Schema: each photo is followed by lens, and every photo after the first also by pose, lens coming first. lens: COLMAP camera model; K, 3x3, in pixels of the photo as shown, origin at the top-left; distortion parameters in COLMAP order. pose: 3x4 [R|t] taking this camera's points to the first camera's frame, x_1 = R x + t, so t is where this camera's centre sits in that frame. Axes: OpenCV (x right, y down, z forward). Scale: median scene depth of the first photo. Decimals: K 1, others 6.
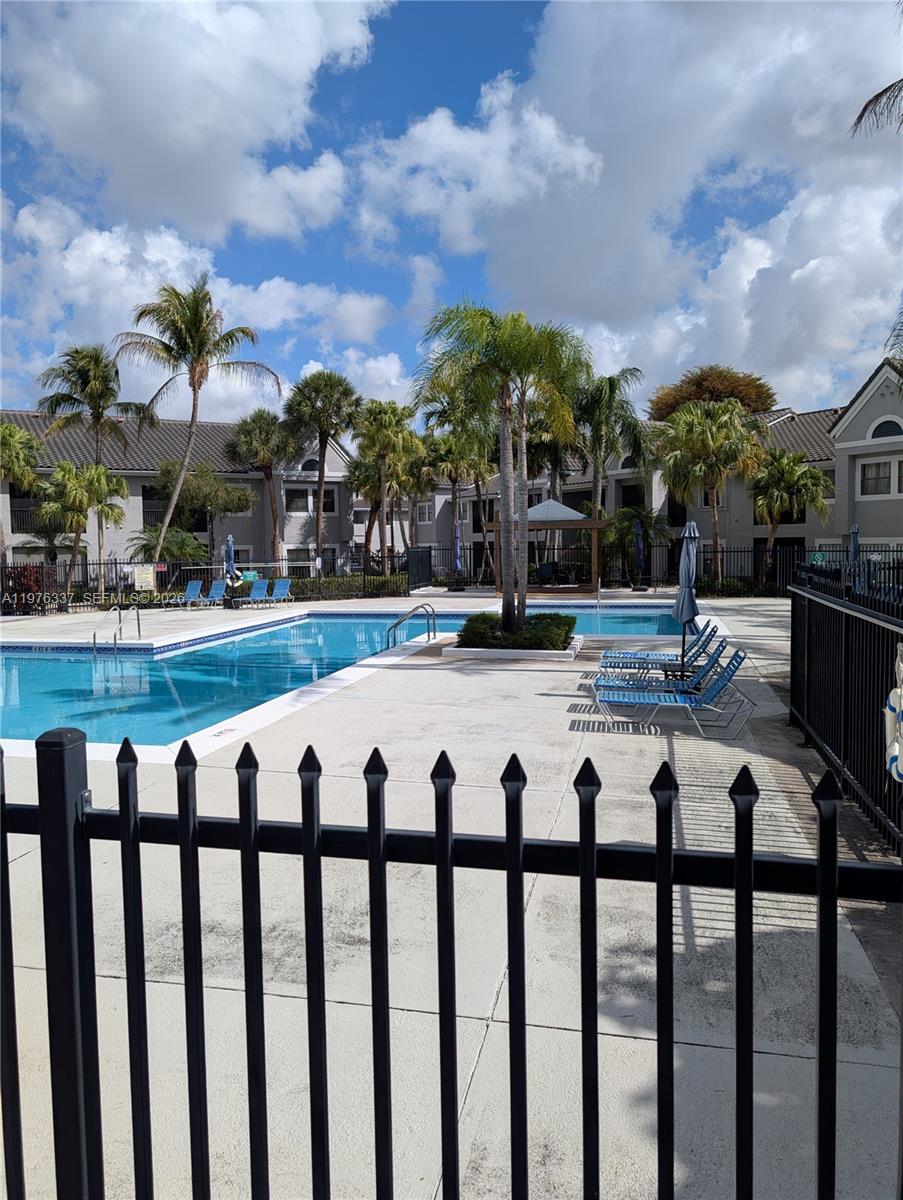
lens RADIAL K [[932.3, 0, 452.2], [0, 932.3, 607.3], [0, 0, 1]] dist [0.015362, 0.004297]
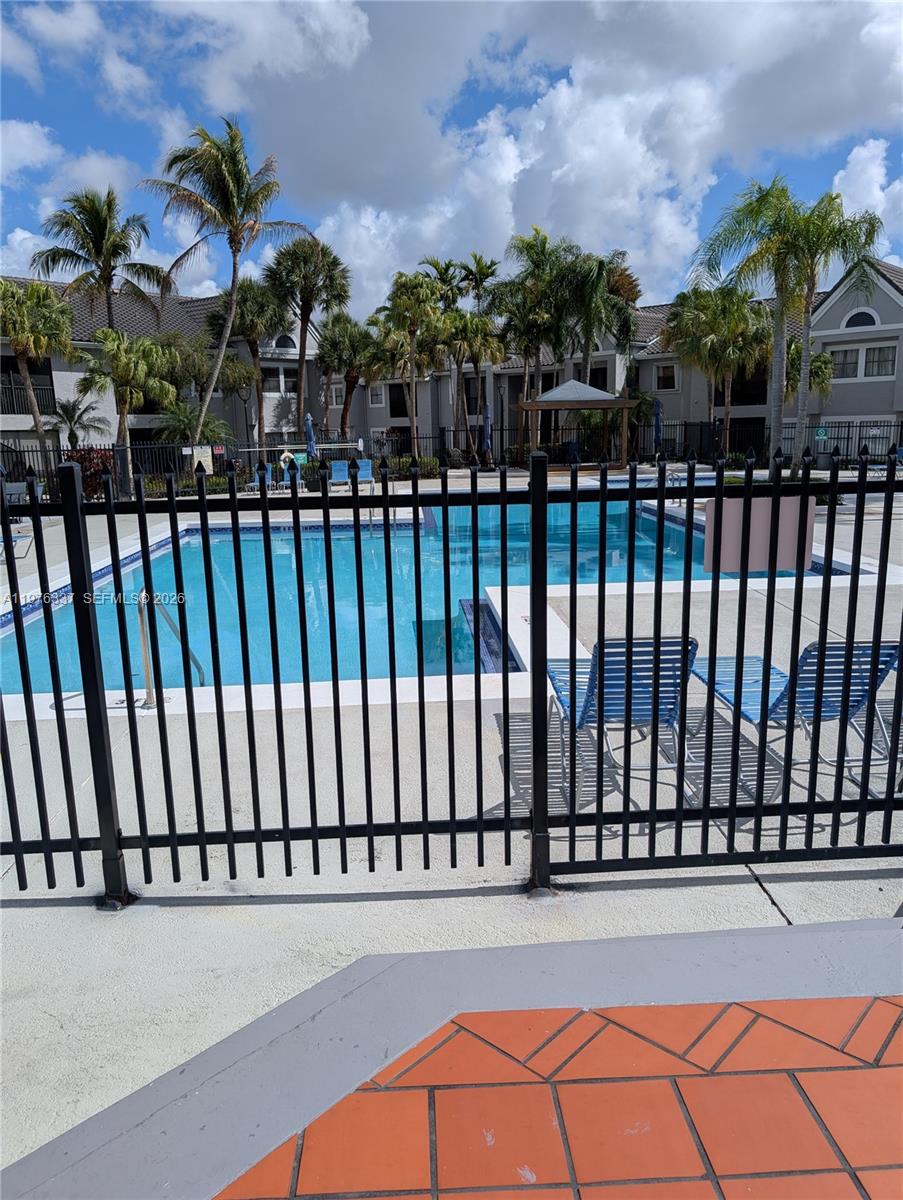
lens RADIAL K [[932.3, 0, 448.9], [0, 932.3, 593.3], [0, 0, 1]] dist [0.015362, 0.004297]
pose [[0.948277, -0.059669, 0.311785, -0.303798], [0.029355, 0.994450, 0.101035, 0.010305], [-0.316083, -0.086657, 0.944765, 0.032035]]
